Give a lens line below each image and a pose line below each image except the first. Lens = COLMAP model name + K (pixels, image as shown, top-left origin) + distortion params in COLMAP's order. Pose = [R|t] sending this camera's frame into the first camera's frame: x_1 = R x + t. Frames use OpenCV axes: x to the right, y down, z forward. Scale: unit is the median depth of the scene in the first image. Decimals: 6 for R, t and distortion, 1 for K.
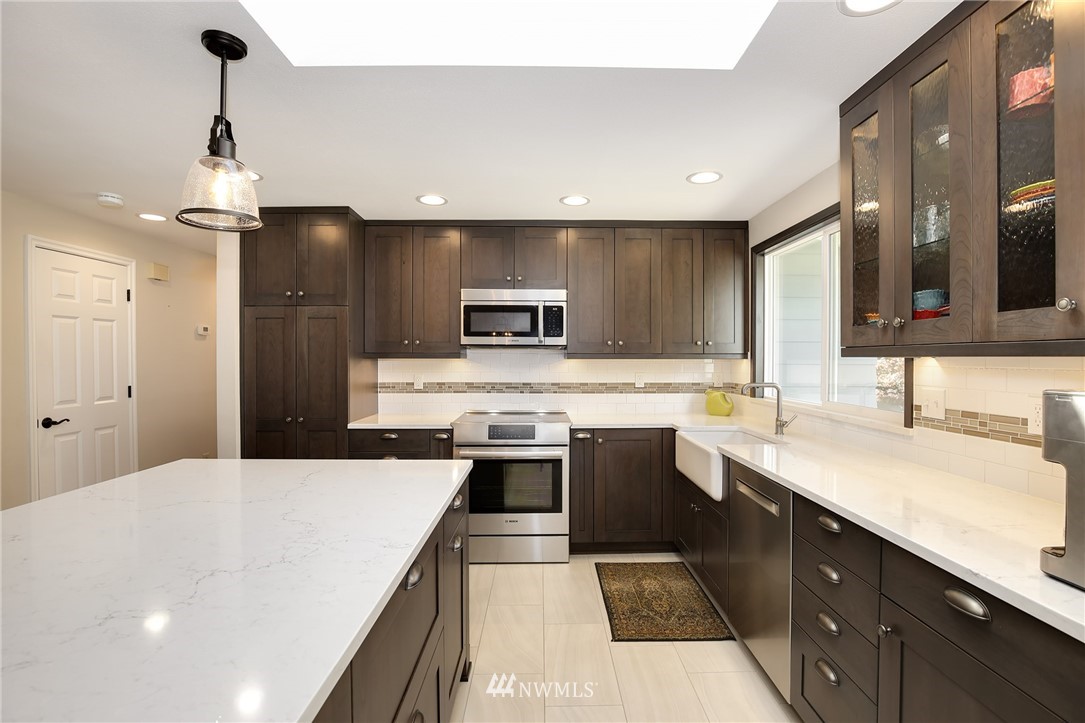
lens RADIAL K [[497.2, 0, 545.7], [0, 497.2, 362.6], [0, 0, 1]] dist [-0.029884, 0.002117]
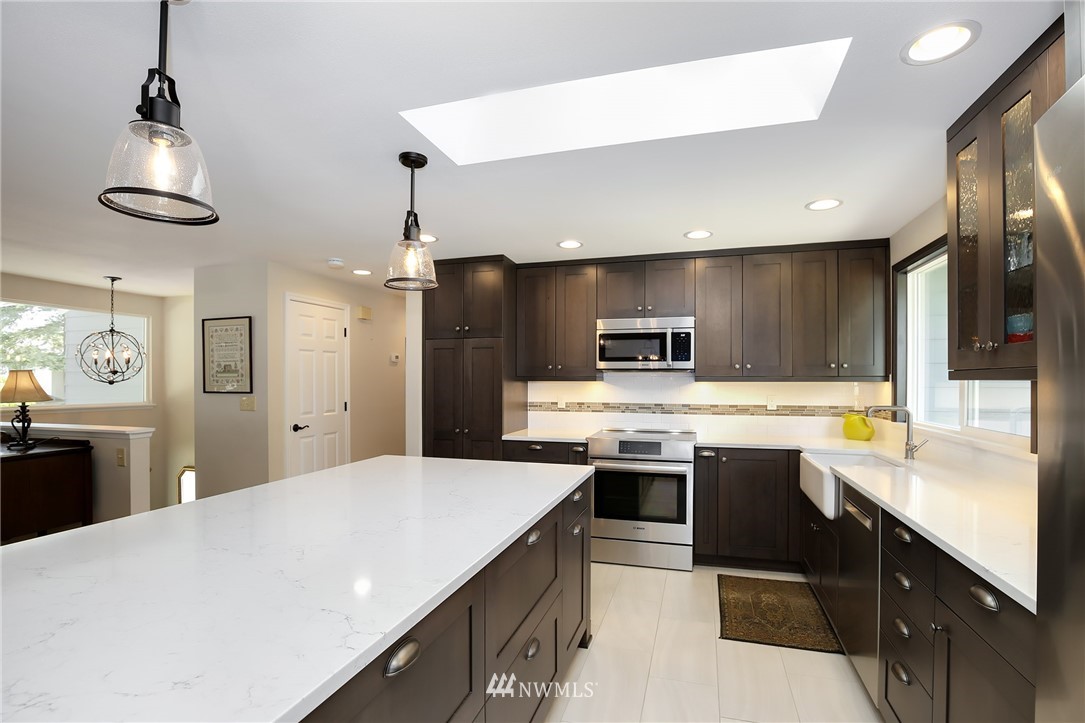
lens RADIAL K [[497.2, 0, 548.9], [0, 497.2, 377.8], [0, 0, 1]] dist [-0.029884, 0.002117]
pose [[0.953972, -0.001645, -0.299891, 0.070770], [-0.002539, 0.999905, -0.013562, -0.000180], [0.299885, 0.013699, 0.953877, -0.118398]]
